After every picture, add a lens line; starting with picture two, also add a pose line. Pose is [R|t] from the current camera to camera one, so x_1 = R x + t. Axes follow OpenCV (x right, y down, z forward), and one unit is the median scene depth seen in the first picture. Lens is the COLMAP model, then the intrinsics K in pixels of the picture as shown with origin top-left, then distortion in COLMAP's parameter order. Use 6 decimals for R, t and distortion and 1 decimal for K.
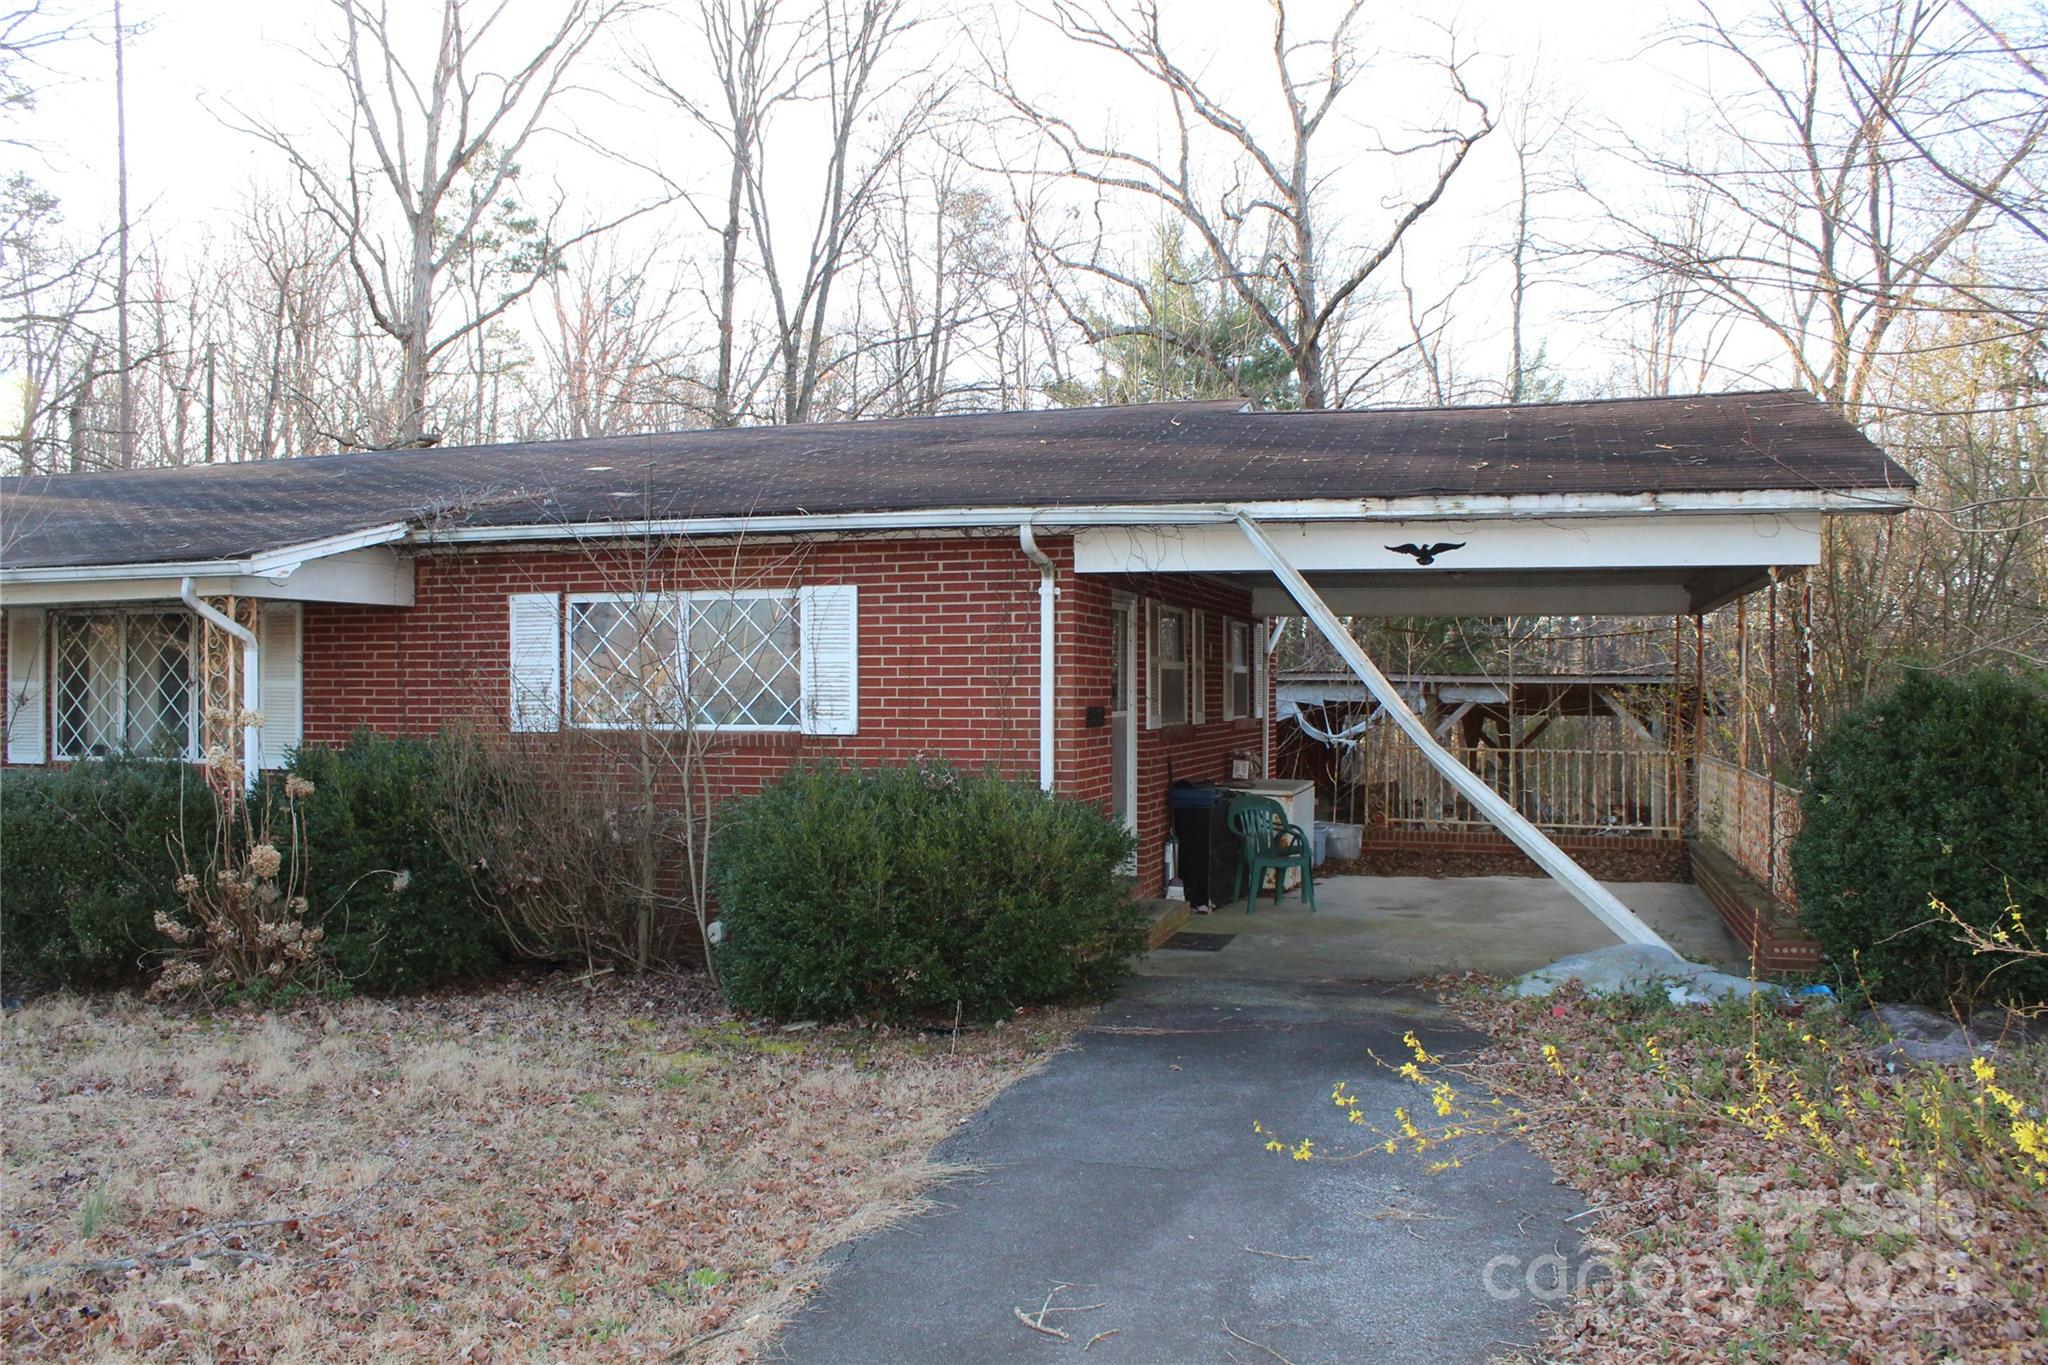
lens RADIAL K [[1683.0, 0, 983.0], [0, 1683.0, 679.9], [0, 0, 1]] dist [-0.169410, 0.162984]
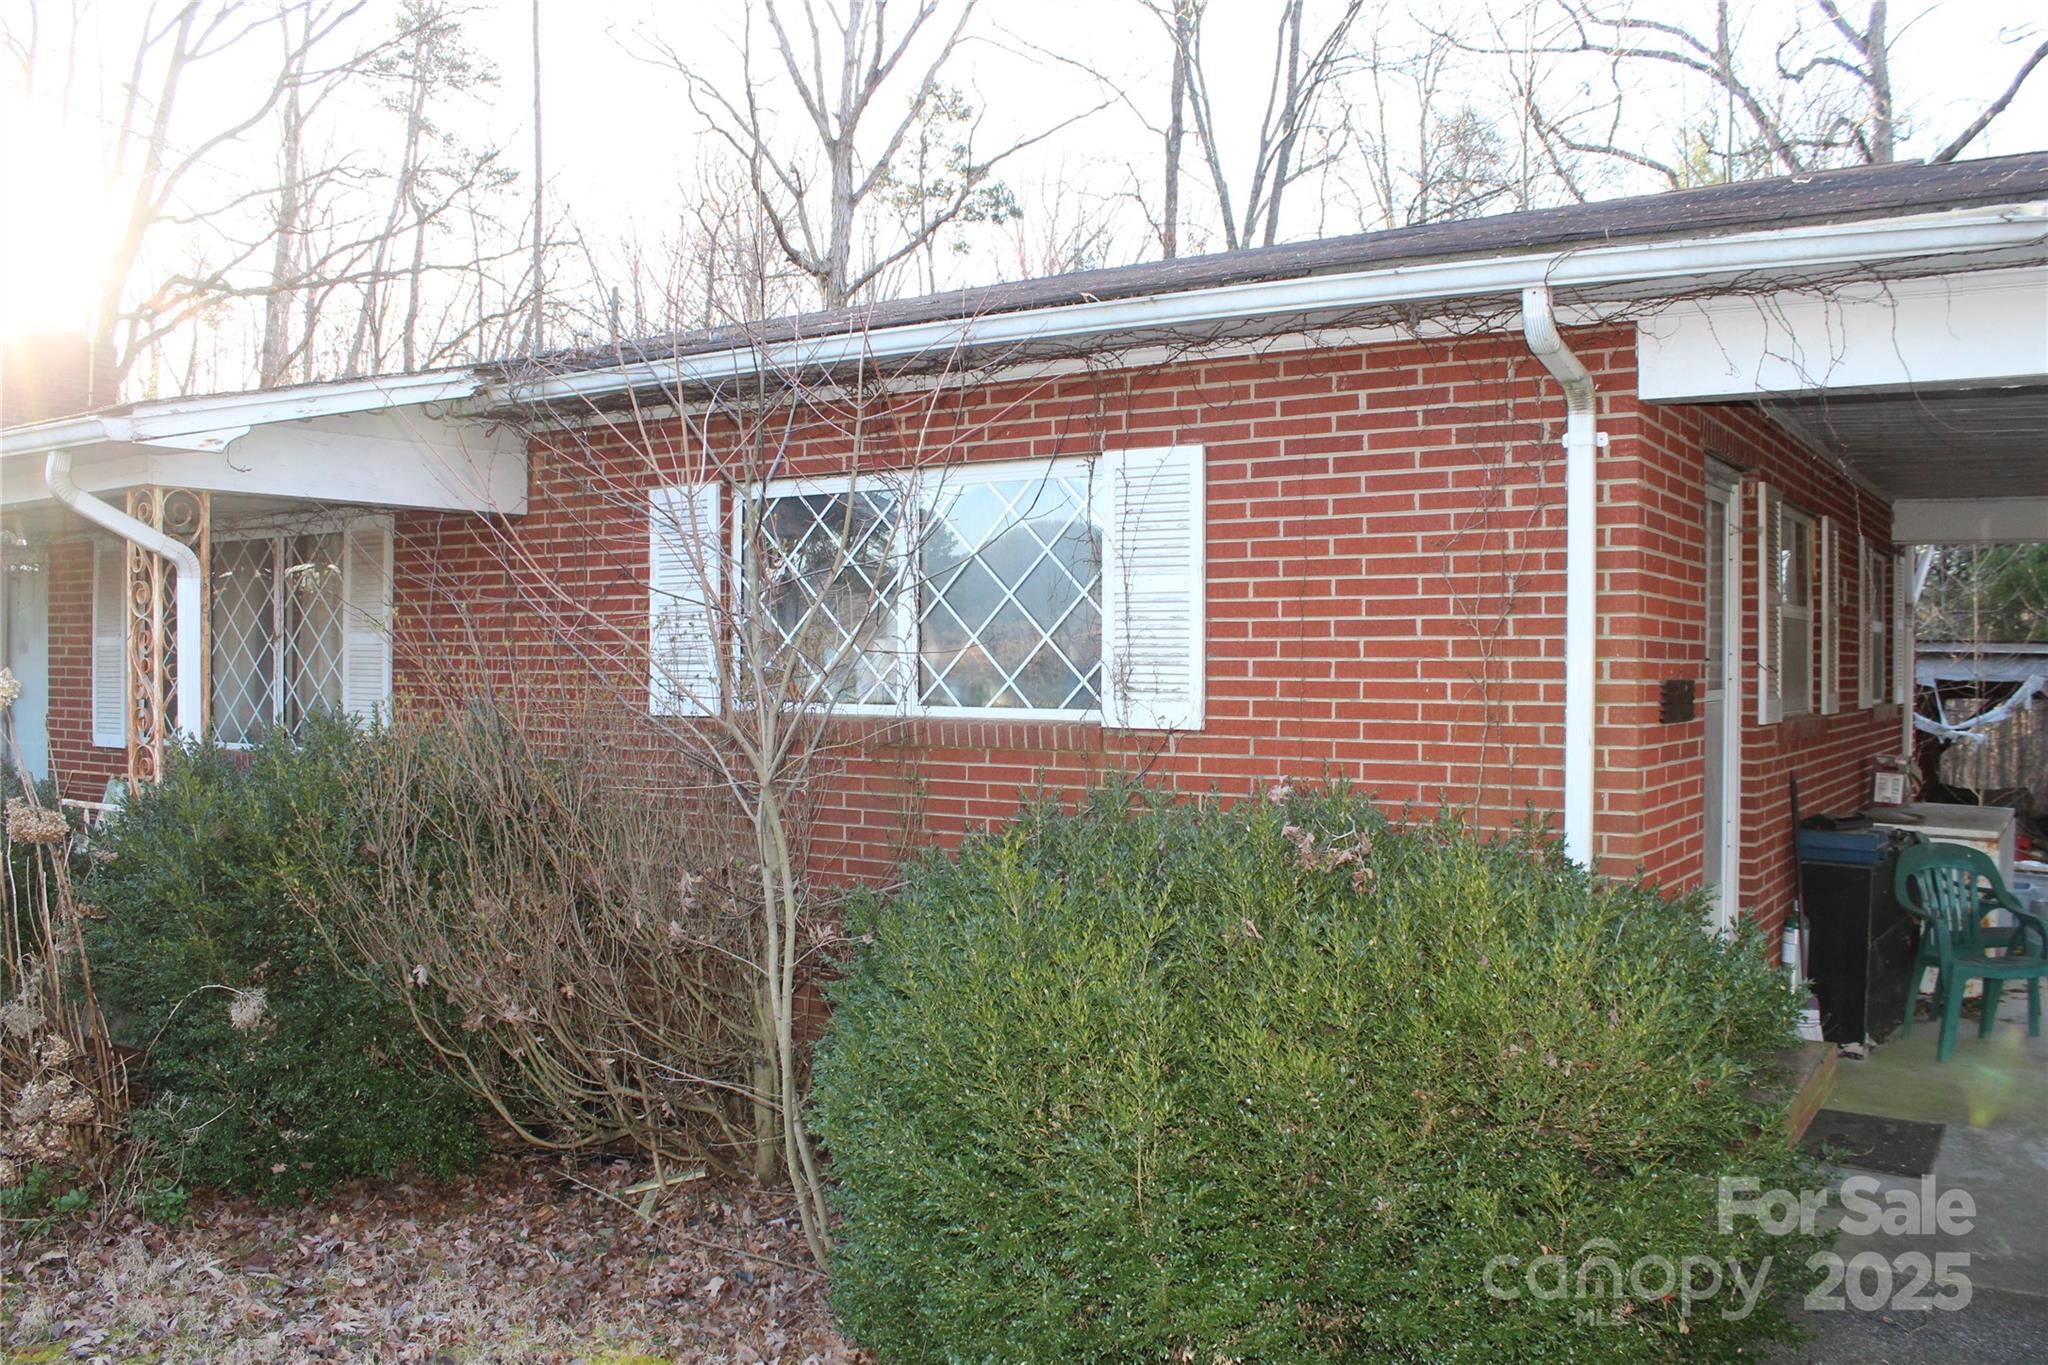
lens RADIAL K [[1714.5, 0, 1013.2], [0, 1714.5, 663.6], [0, 0, 1]] dist [-0.159211, 0.149399]
pose [[0.964033, 0.006308, -0.265707, 0.009512], [-0.005171, 0.999974, 0.004978, 0.009539], [0.265732, -0.003425, 0.964041, 0.469982]]
